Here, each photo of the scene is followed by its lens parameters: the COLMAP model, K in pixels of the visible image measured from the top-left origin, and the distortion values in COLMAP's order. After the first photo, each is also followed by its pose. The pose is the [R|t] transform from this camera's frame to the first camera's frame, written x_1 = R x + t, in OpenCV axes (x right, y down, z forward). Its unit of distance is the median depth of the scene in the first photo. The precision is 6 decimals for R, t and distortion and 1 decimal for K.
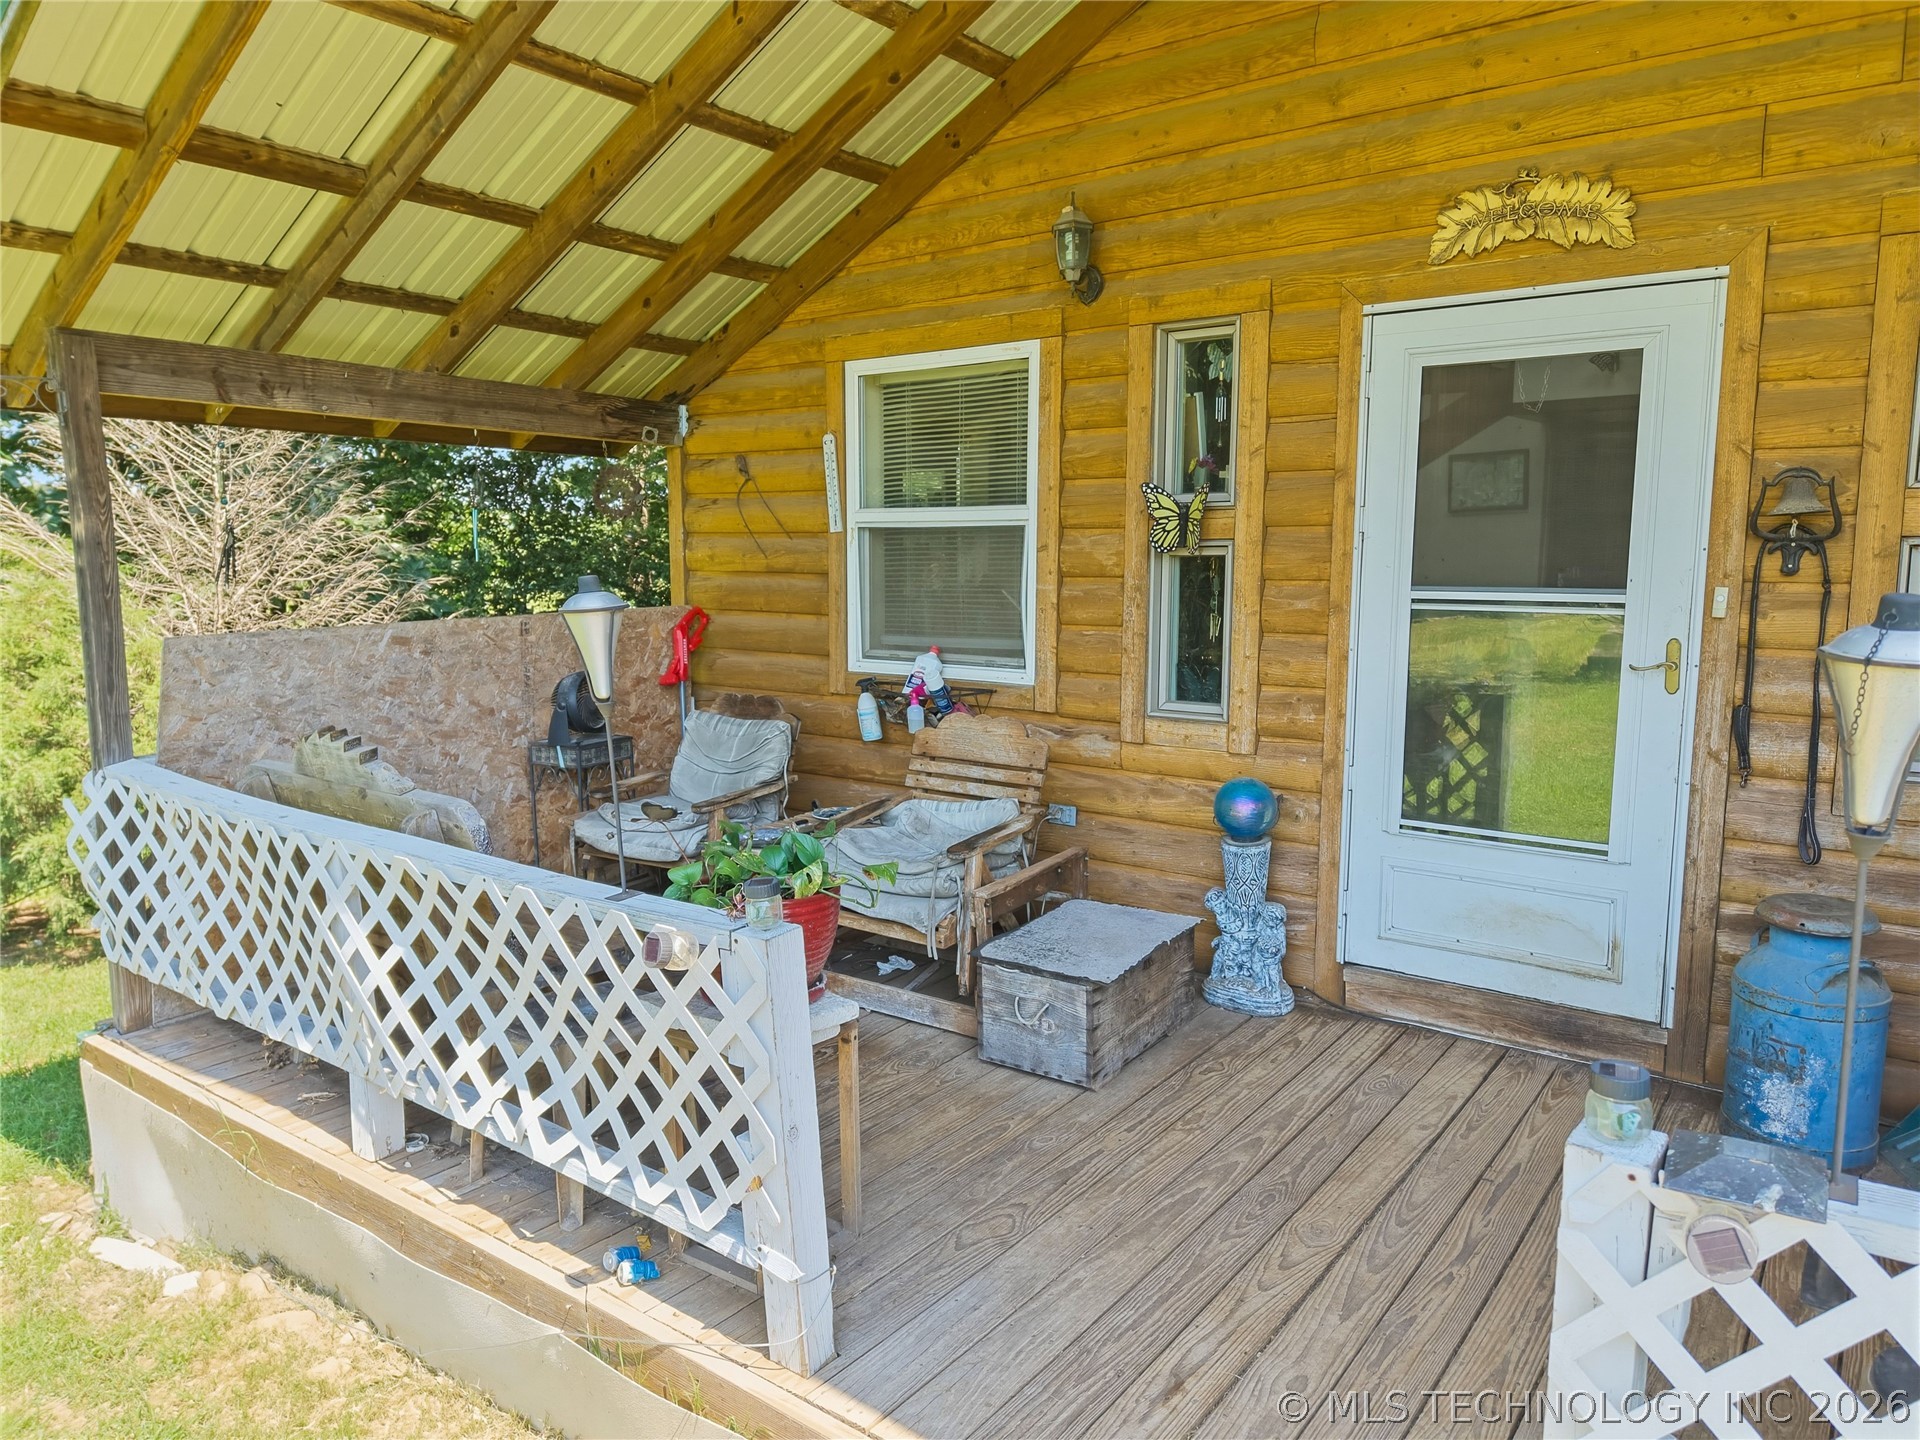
lens RADIAL K [[1271.0, 0, 979.7], [0, 1271.0, 731.7], [0, 0, 1]] dist [0.032307, -0.027095]
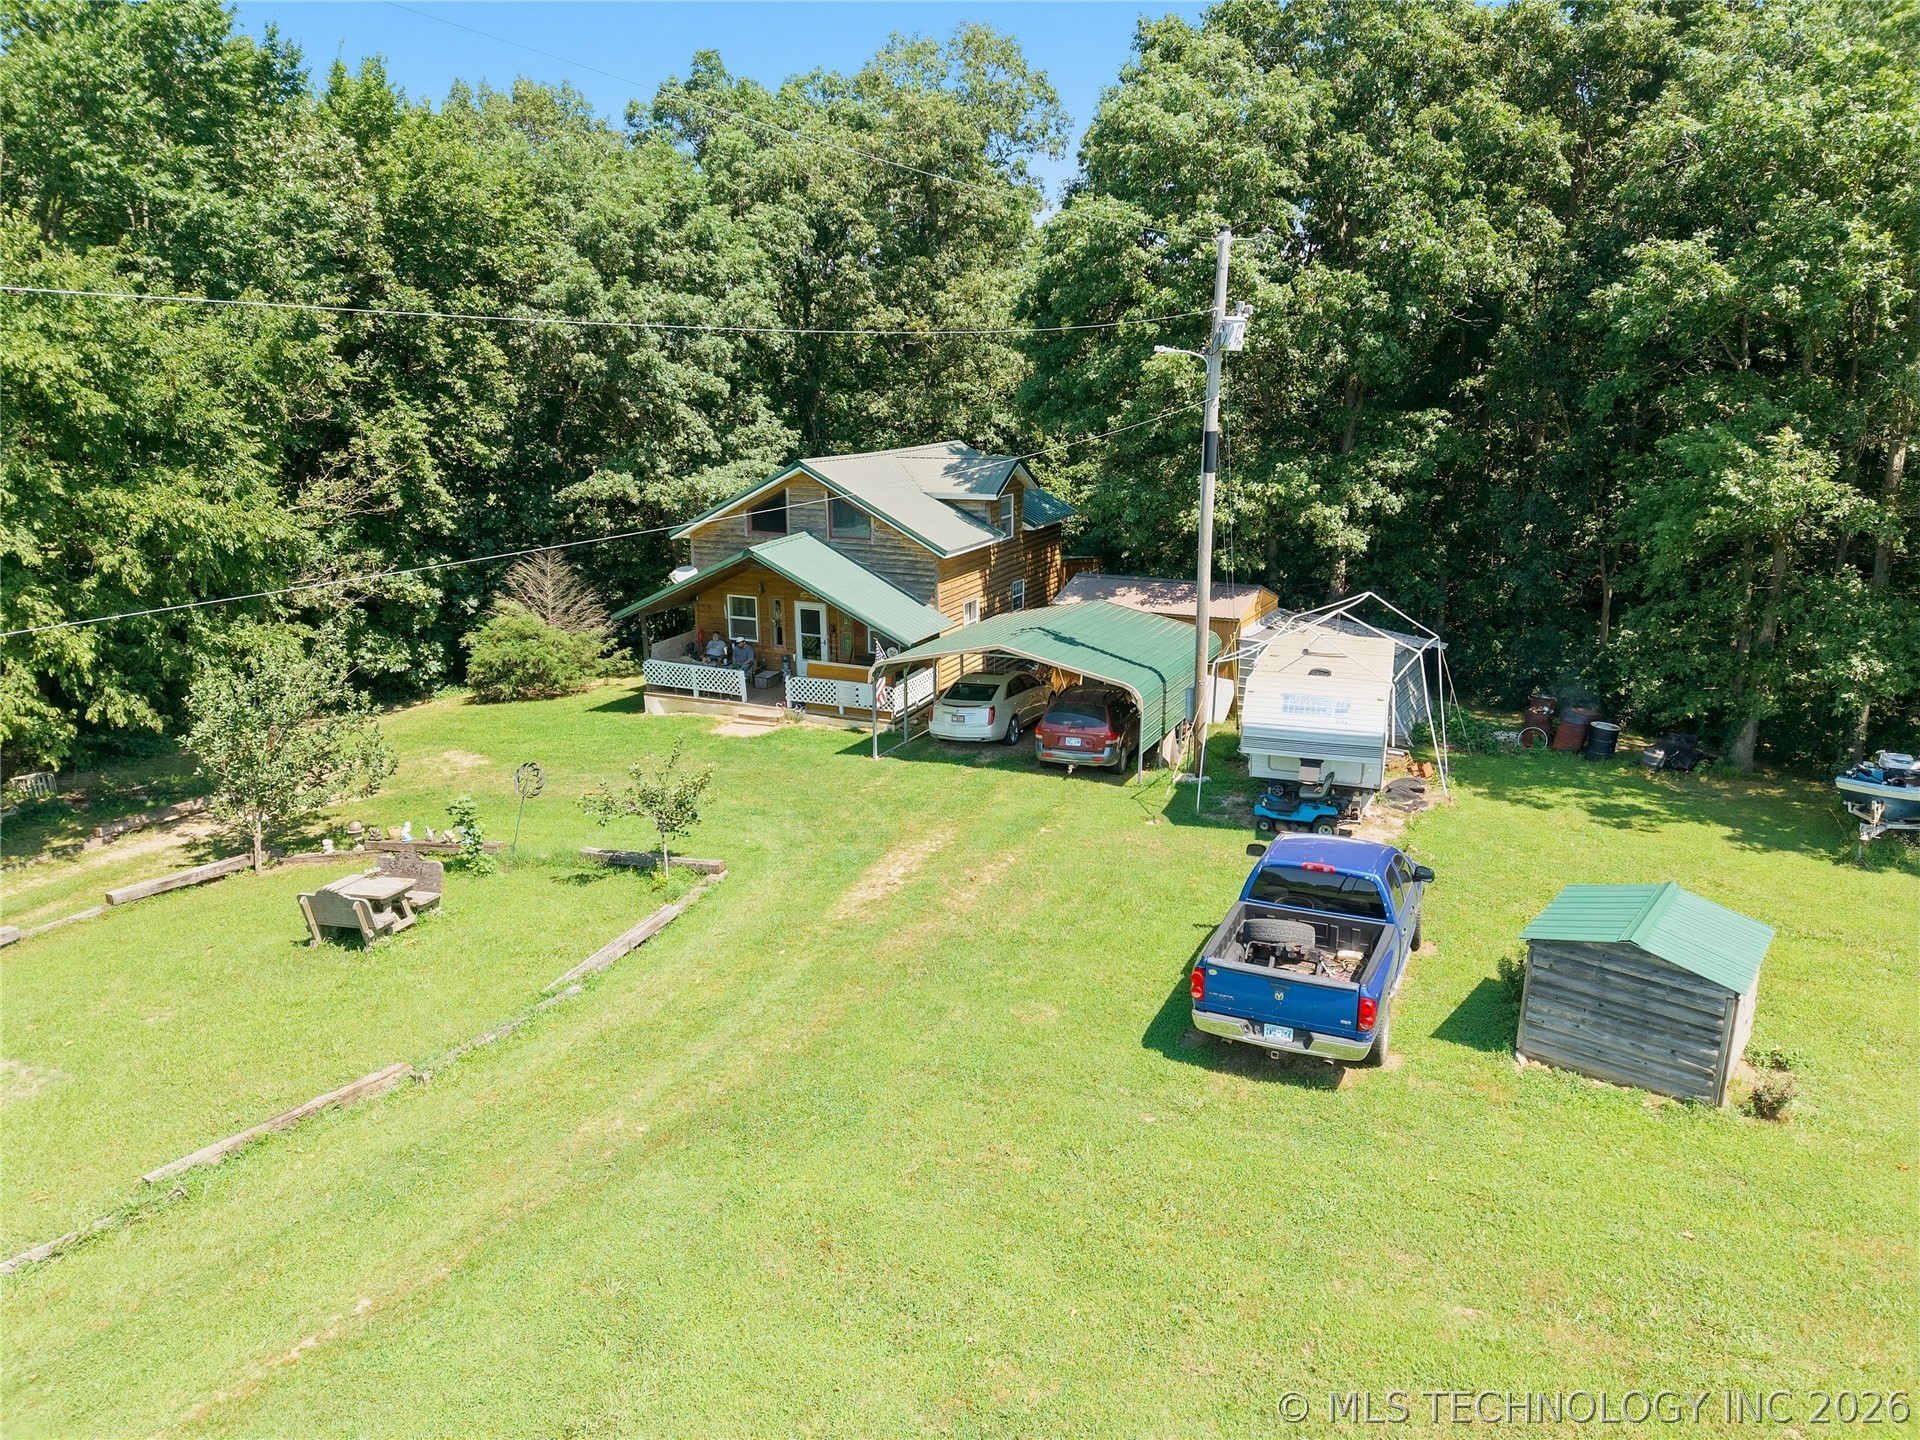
lens RADIAL K [[1271.0, 0, 972.4], [0, 1271.0, 724.5], [0, 0, 1]] dist [0.032307, -0.027095]
pose [[0.975507, -0.062336, 0.210950, -0.390093], [0.033193, 0.989740, 0.138974, -0.652362], [-0.217449, -0.128568, 0.967567, -7.650584]]
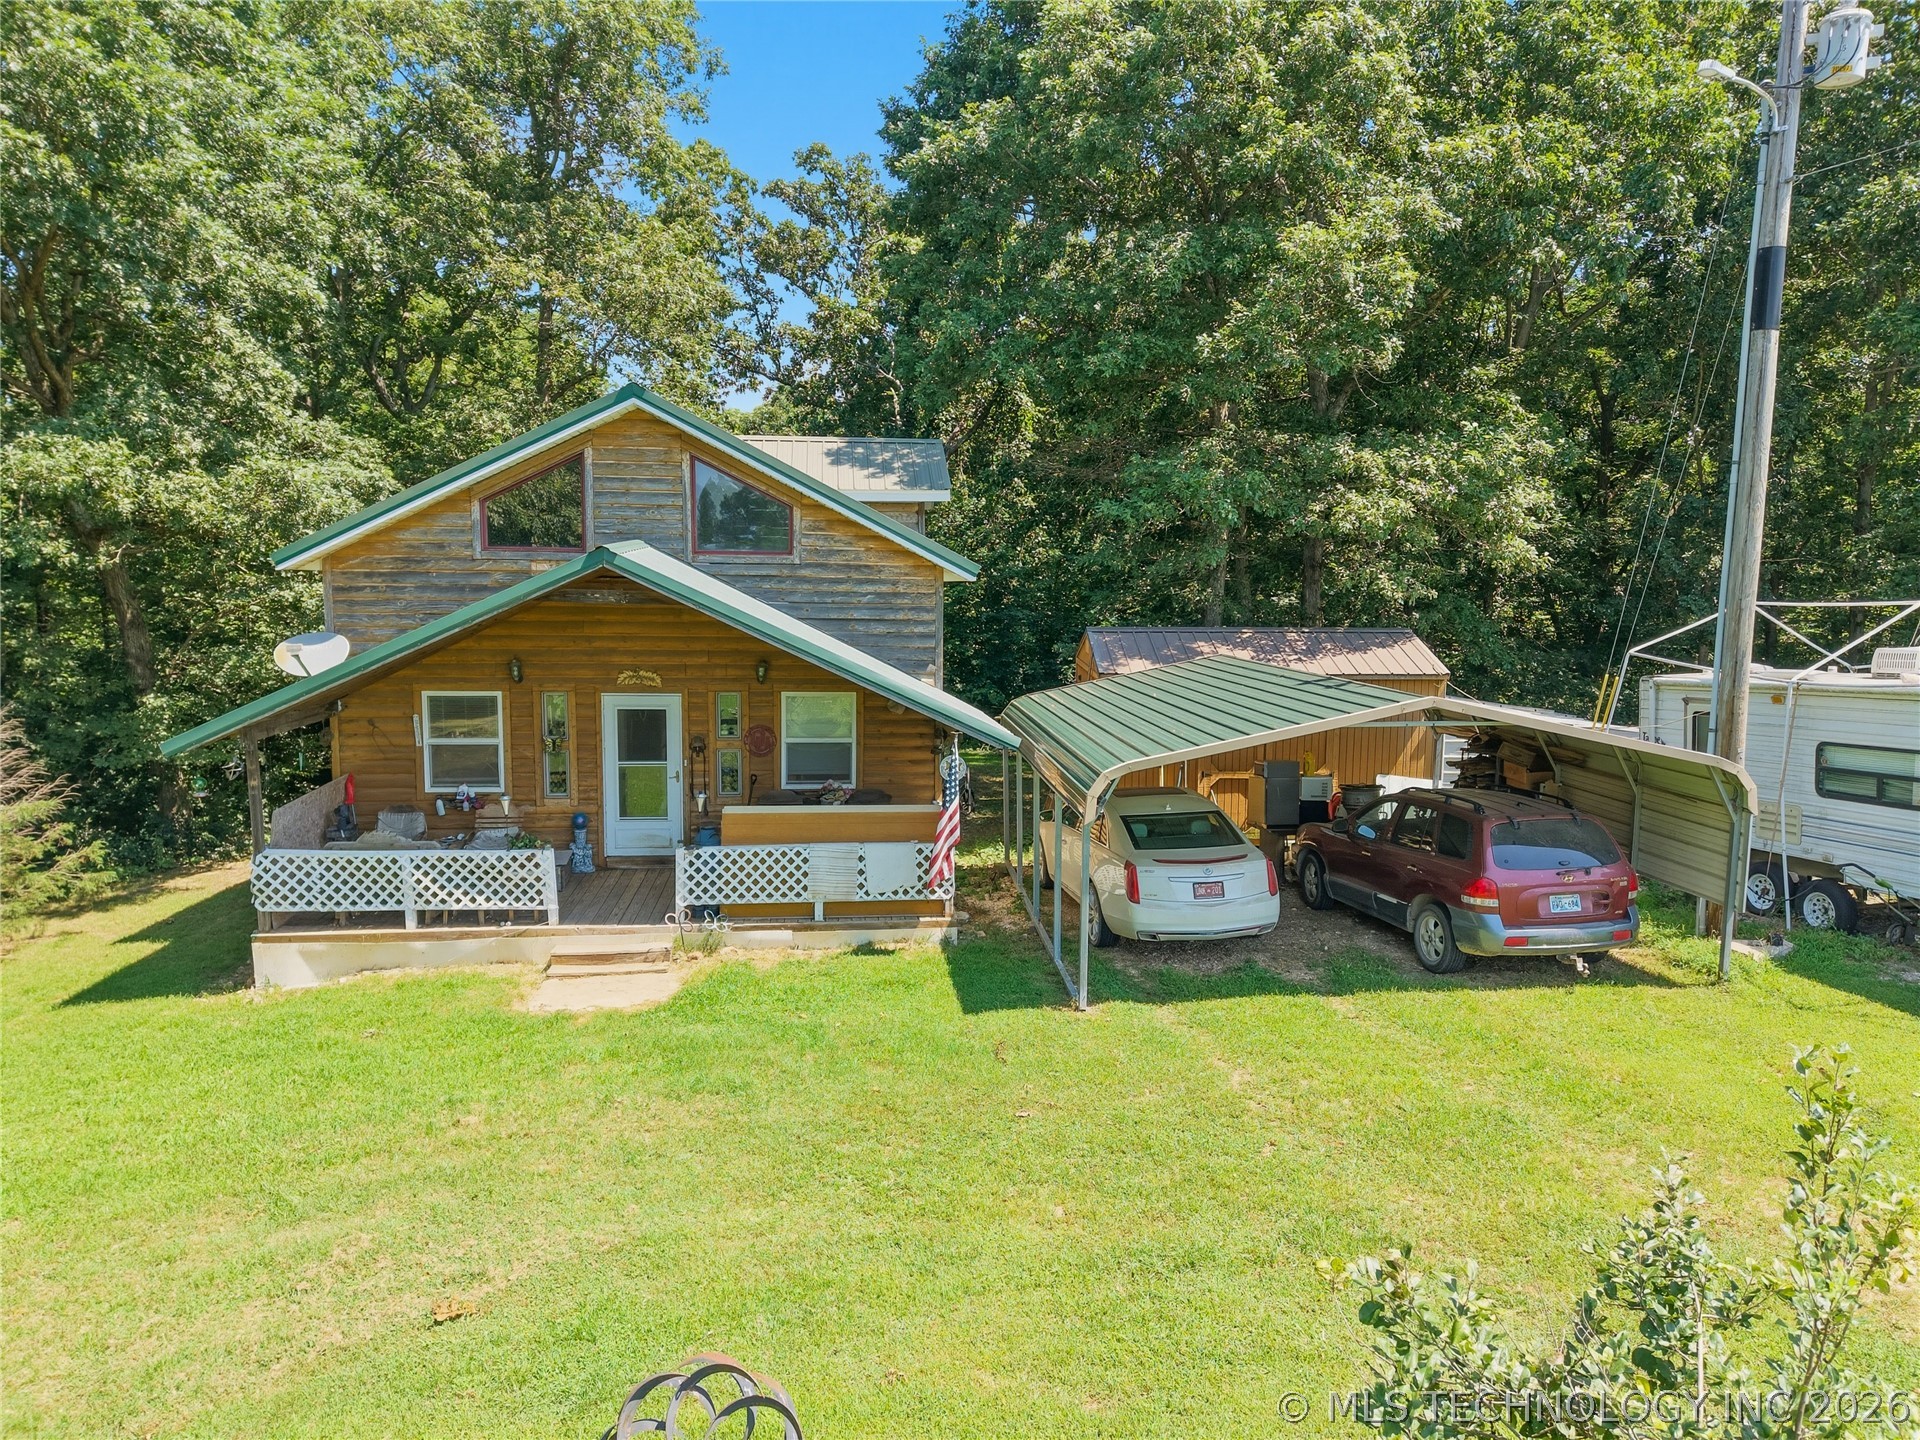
lens RADIAL K [[1271.0, 0, 950.8], [0, 1271.0, 709.2], [0, 0, 1]] dist [0.032307, -0.027095]
pose [[0.746732, -0.074078, 0.660987, -1.518563], [0.083136, 0.996380, 0.017745, -0.255373], [-0.659909, 0.041701, 0.750188, -2.711937]]
